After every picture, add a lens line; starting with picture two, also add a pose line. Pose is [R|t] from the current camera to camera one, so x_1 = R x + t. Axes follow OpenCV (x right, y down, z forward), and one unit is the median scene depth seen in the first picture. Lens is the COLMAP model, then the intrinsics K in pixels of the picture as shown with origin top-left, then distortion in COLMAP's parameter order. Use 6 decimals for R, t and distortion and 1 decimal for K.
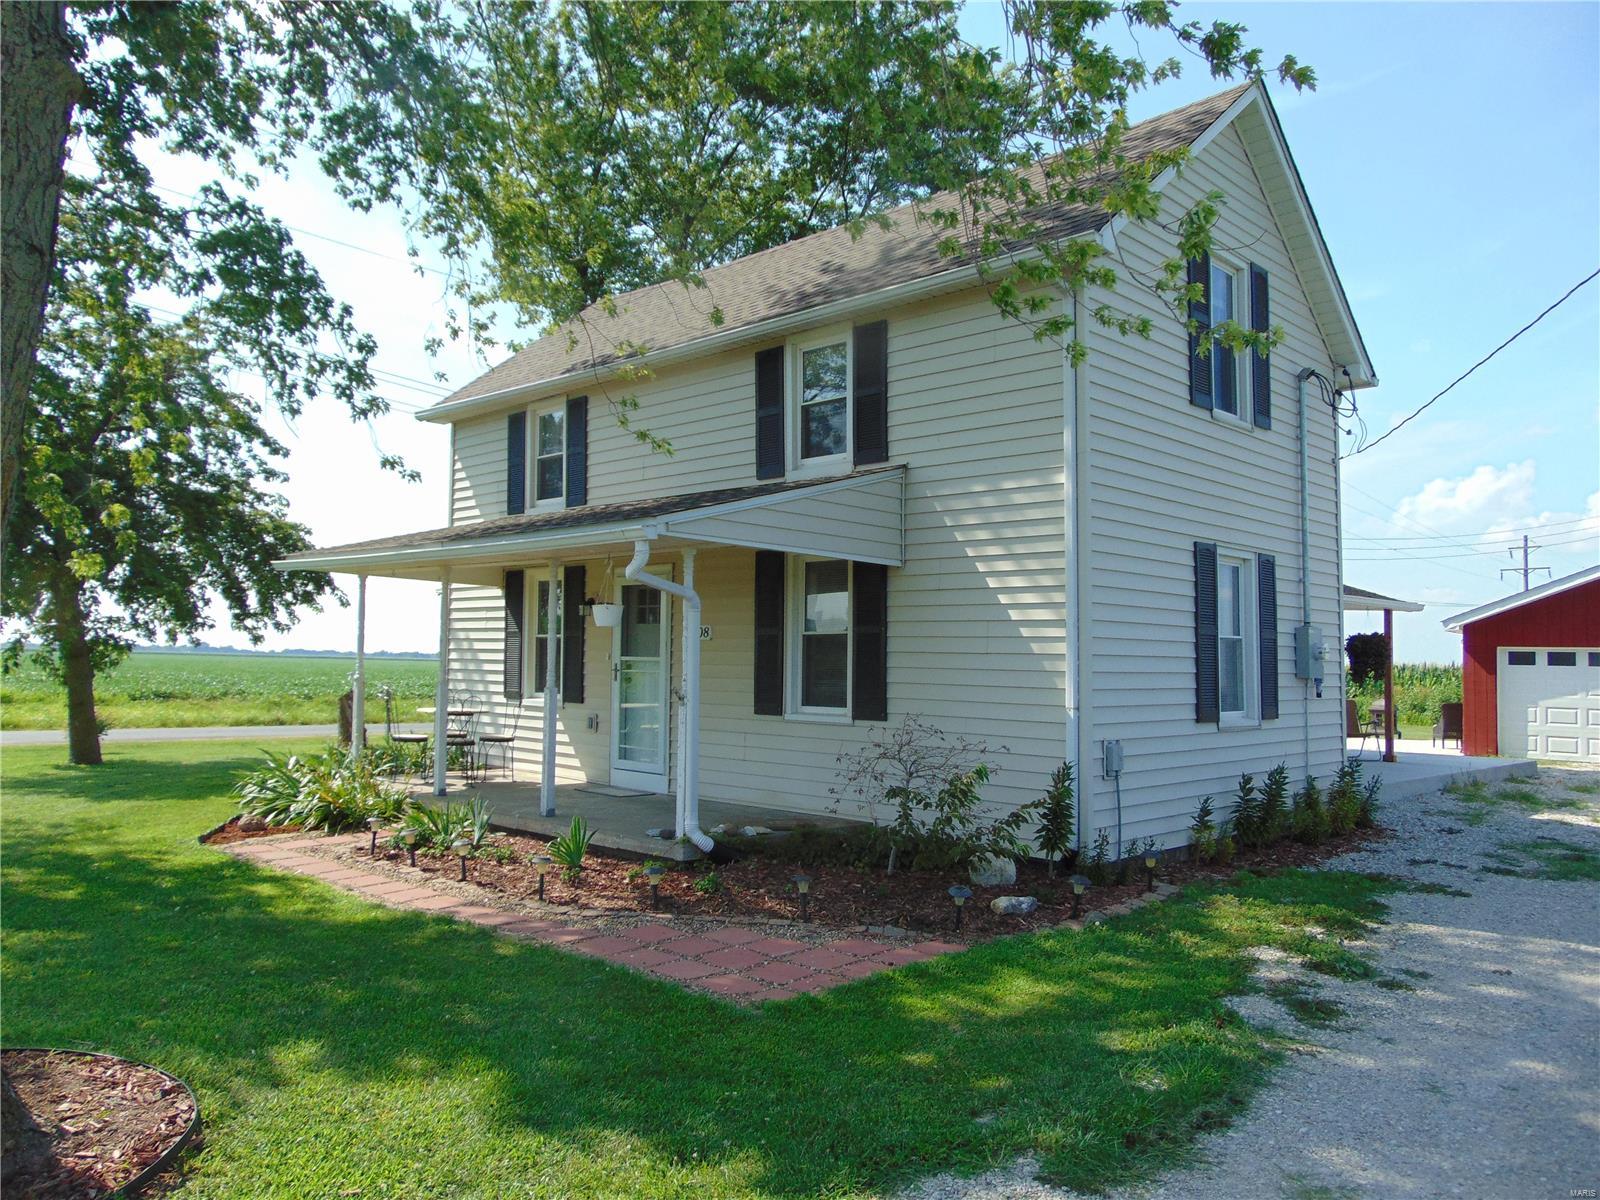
lens RADIAL K [[1187.7, 0, 800.0], [0, 1187.7, 600.0], [0, 0, 1]] dist [0.000745, -0.000500]
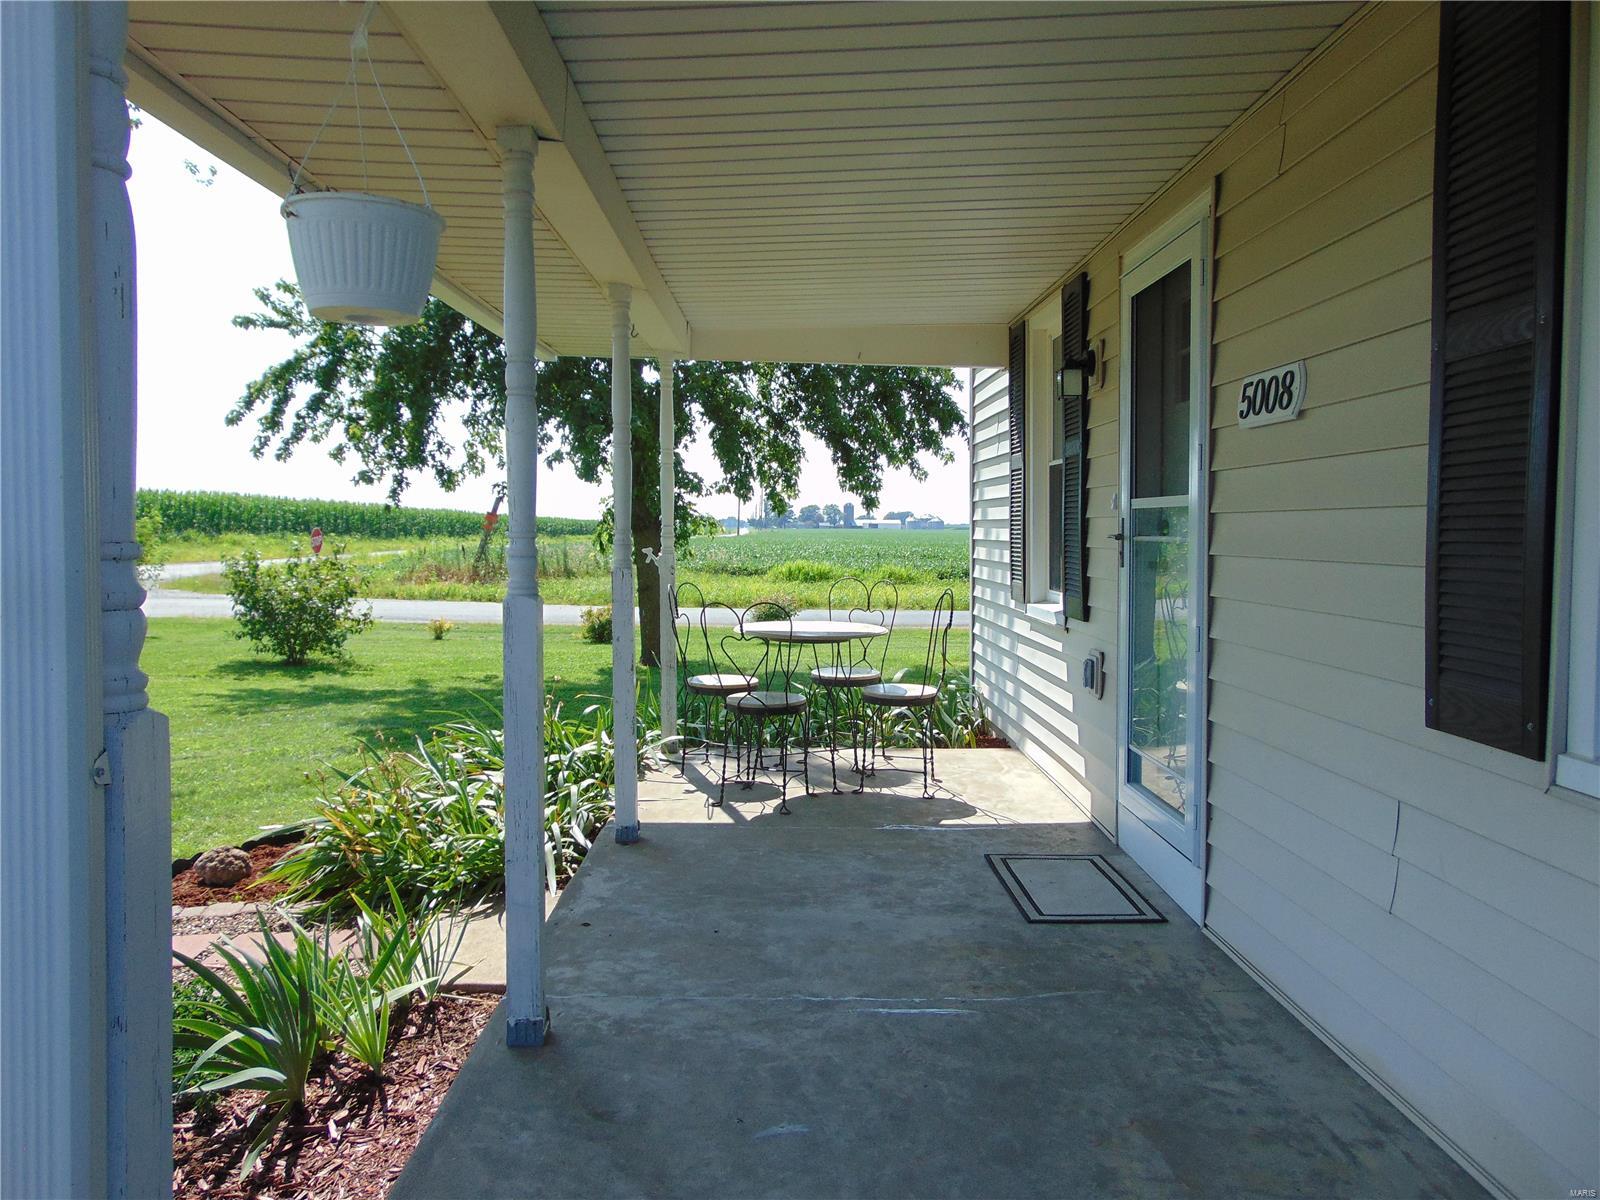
lens RADIAL K [[1187.7, 0, 800.0], [0, 1187.7, 600.0], [0, 0, 1]] dist [0.000745, -0.000500]
pose [[0.719767, 0.030852, -0.693530, 0.026414], [0.039834, 0.995531, 0.085627, 0.043323], [0.693072, -0.089257, 0.715321, 0.674584]]
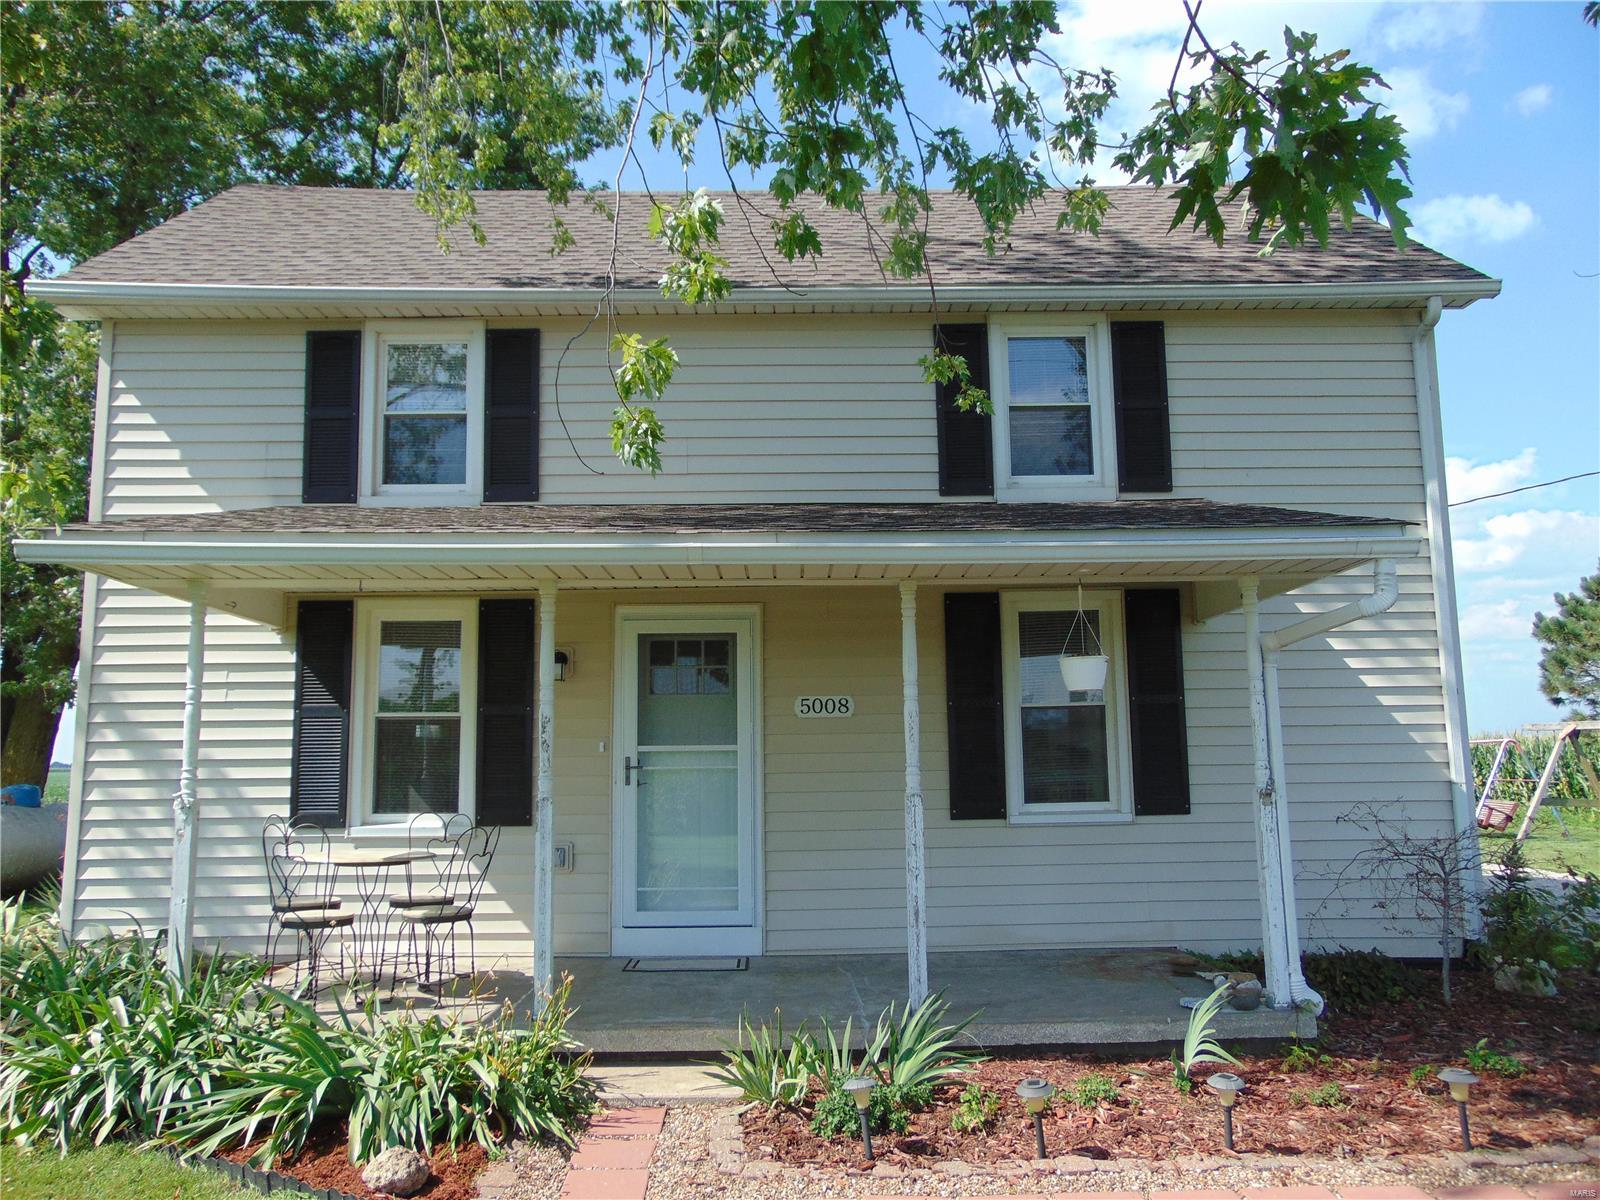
lens RADIAL K [[1158.2, 0, 800.0], [0, 1158.2, 600.0], [0, 0, 1]] dist [-0.004846, -0.000258]
pose [[0.698812, 0.070370, 0.711836, -0.534901], [-0.011353, 0.996115, -0.087328, 0.023598], [-0.715215, 0.052945, 0.696896, 0.507856]]
